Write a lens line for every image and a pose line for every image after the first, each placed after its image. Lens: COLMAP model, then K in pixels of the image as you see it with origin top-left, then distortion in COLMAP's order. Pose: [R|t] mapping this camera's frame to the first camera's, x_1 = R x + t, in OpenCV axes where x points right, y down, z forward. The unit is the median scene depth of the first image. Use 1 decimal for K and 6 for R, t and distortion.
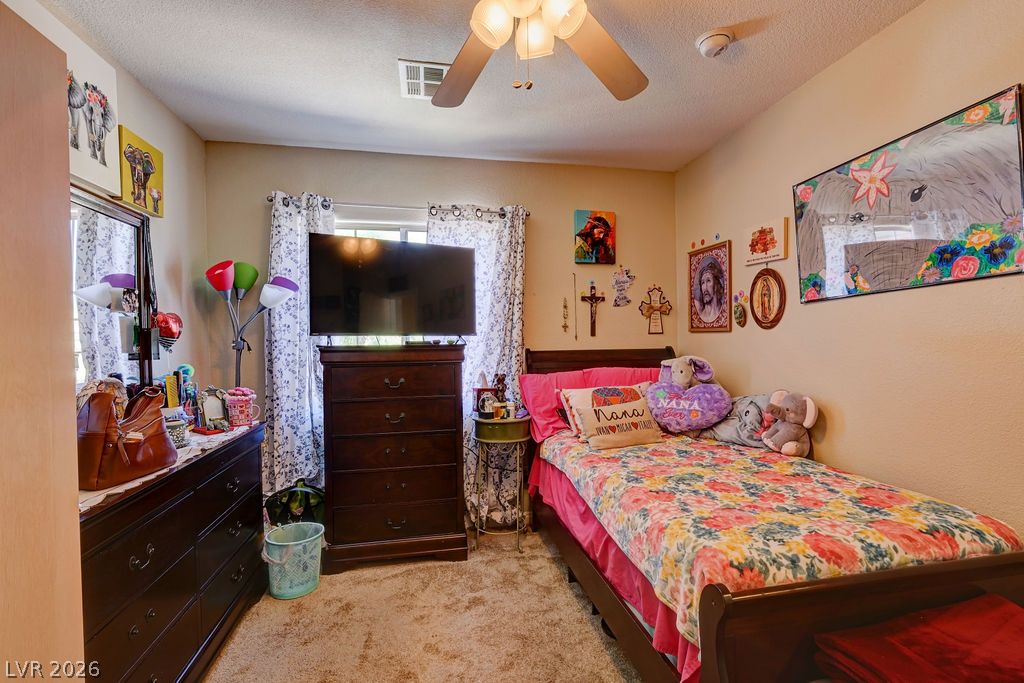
lens RADIAL K [[462.1, 0, 519.4], [0, 462.1, 343.3], [0, 0, 1]] dist [0.002324, 0.000306]
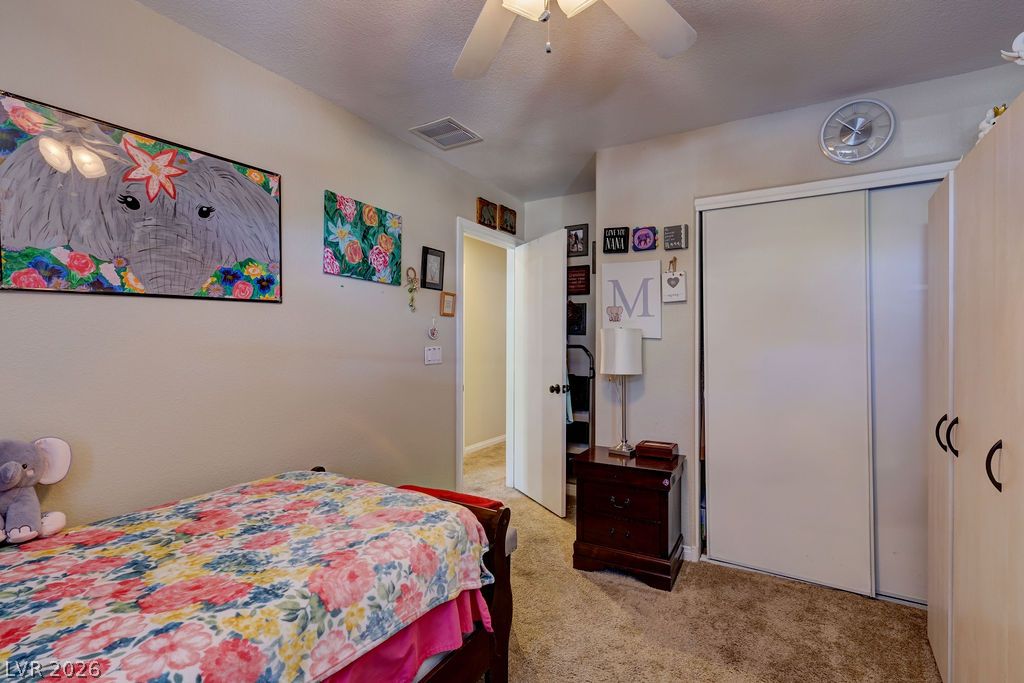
lens RADIAL K [[462.1, 0, 519.4], [0, 462.1, 343.3], [0, 0, 1]] dist [0.002324, 0.000306]
pose [[-0.737553, 0.021338, 0.674953, -0.329145], [0.021436, 0.999737, -0.008182, 0.003748], [-0.674949, 0.008434, -0.737816, 1.106088]]
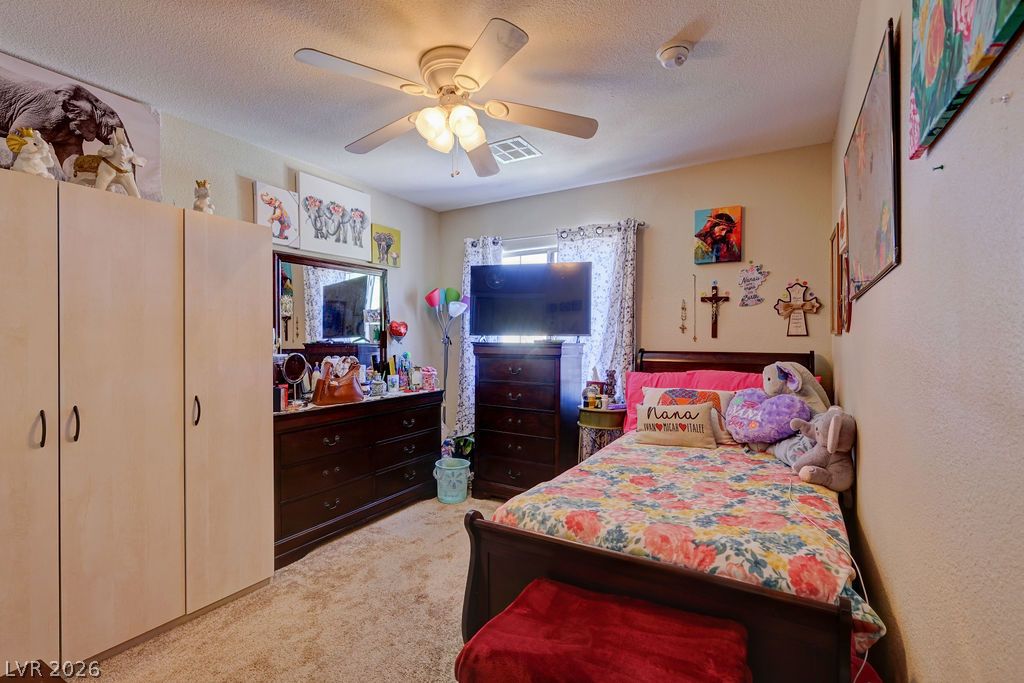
lens RADIAL K [[460.1, 0, 512.0], [0, 460.1, 341.5], [0, 0, 1]] dist [0.000013, 0.000060]
pose [[0.735746, 0.018700, -0.677000, 0.806119], [-0.016654, 0.999816, 0.009517, -0.015696], [0.677053, 0.004273, 0.735922, 0.005677]]
